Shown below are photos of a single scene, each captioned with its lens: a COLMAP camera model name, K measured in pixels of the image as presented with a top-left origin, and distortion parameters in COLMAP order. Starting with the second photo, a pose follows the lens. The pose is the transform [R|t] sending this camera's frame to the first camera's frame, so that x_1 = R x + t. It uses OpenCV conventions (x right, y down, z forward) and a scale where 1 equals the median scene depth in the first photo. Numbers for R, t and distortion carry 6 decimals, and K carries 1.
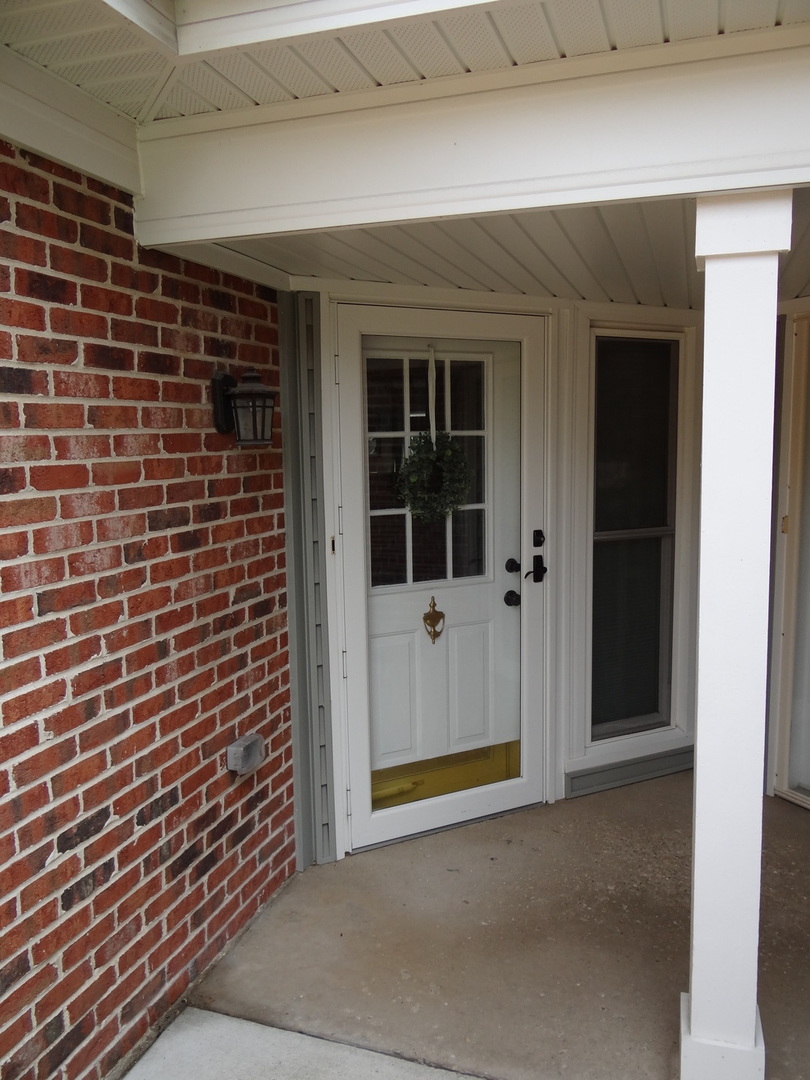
lens RADIAL K [[859.2, 0, 405.8], [0, 859.2, 538.6], [0, 0, 1]] dist [0.003086, -0.001860]
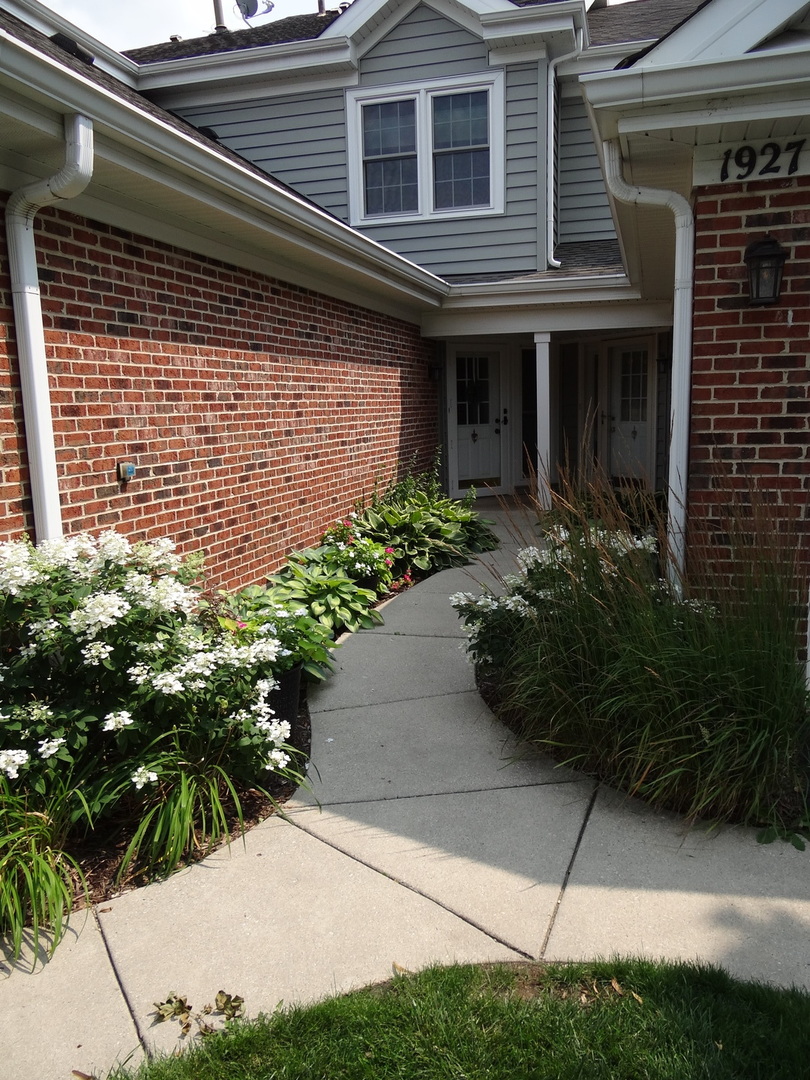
lens RADIAL K [[859.2, 0, 405.5], [0, 859.2, 541.7], [0, 0, 1]] dist [0.003086, -0.001860]
pose [[0.998211, -0.025924, 0.053882, -0.426300], [0.024220, 0.999193, 0.032044, 0.391014], [-0.054670, -0.030681, 0.998033, -2.329753]]
